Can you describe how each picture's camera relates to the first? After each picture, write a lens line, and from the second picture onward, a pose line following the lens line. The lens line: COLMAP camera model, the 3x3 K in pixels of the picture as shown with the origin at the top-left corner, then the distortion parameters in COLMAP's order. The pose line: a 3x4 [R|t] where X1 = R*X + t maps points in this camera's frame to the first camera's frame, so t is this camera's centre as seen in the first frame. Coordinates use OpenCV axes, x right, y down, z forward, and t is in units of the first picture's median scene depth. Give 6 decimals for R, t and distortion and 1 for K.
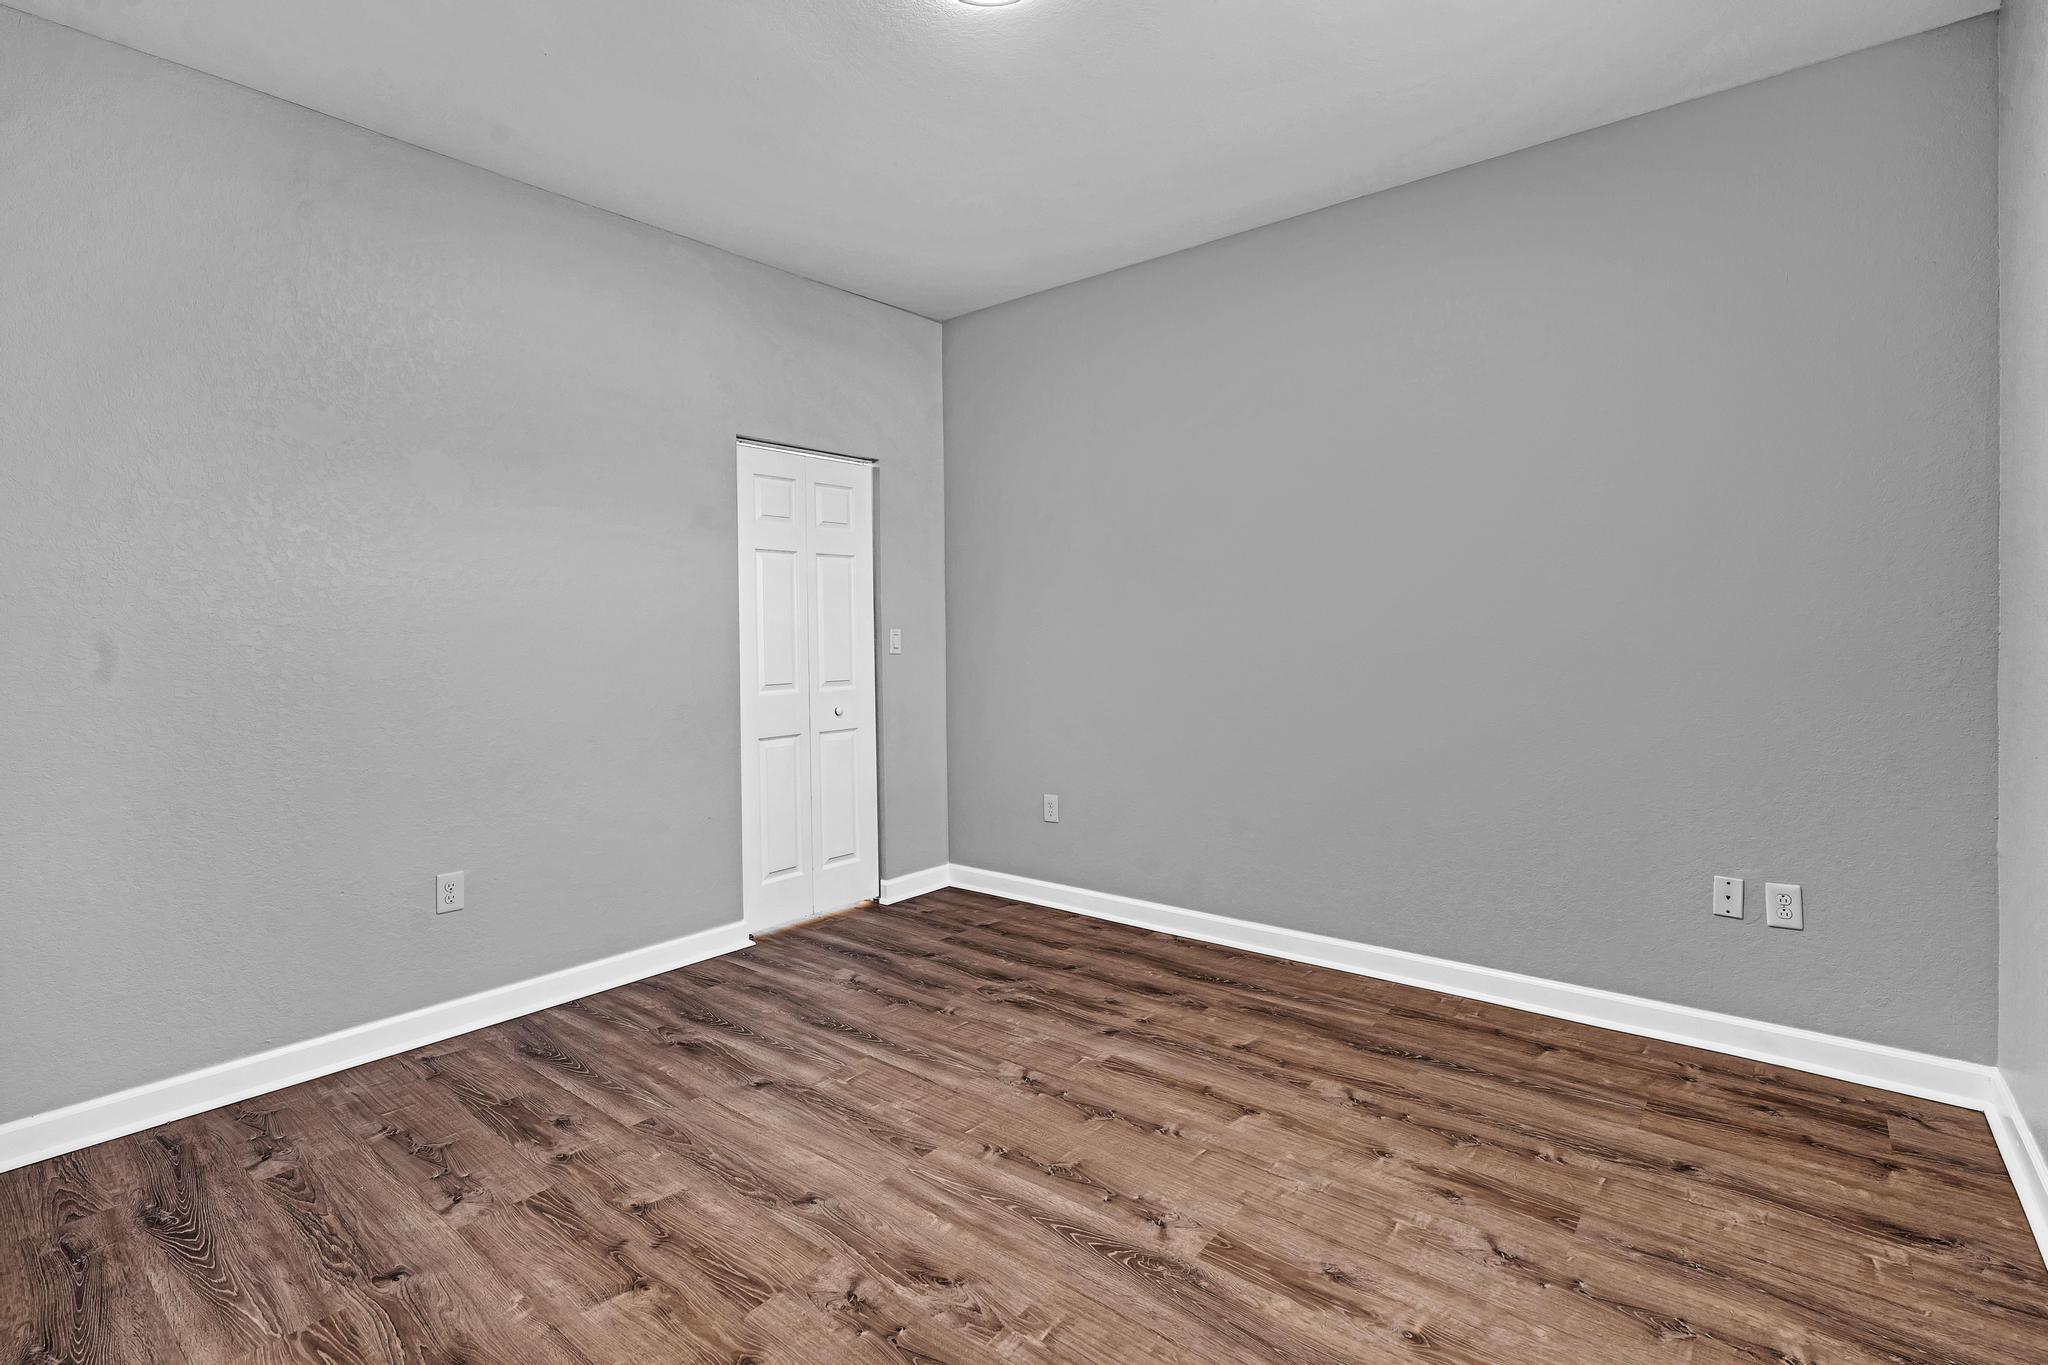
lens RADIAL K [[958.1, 0, 1022.6], [0, 958.1, 630.7], [0, 0, 1]] dist [-0.000545, 0.001447]
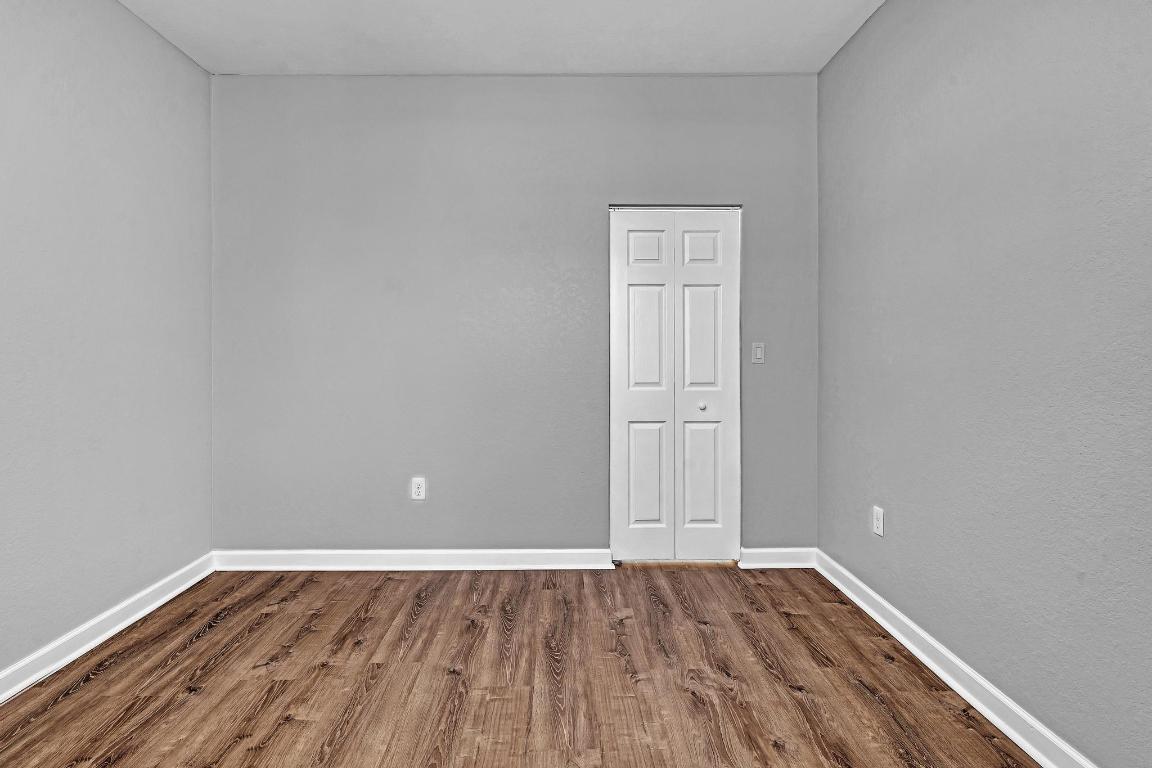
lens RADIAL K [[586.7, 0, 638.7], [0, 586.7, 343.7], [0, 0, 1]] dist [-0.002157, 0.001233]
pose [[0.644925, 0.004585, -0.764232, 0.428886], [-0.003614, 0.999989, 0.002950, -0.002396], [0.764238, 0.000860, 0.644934, 0.520474]]
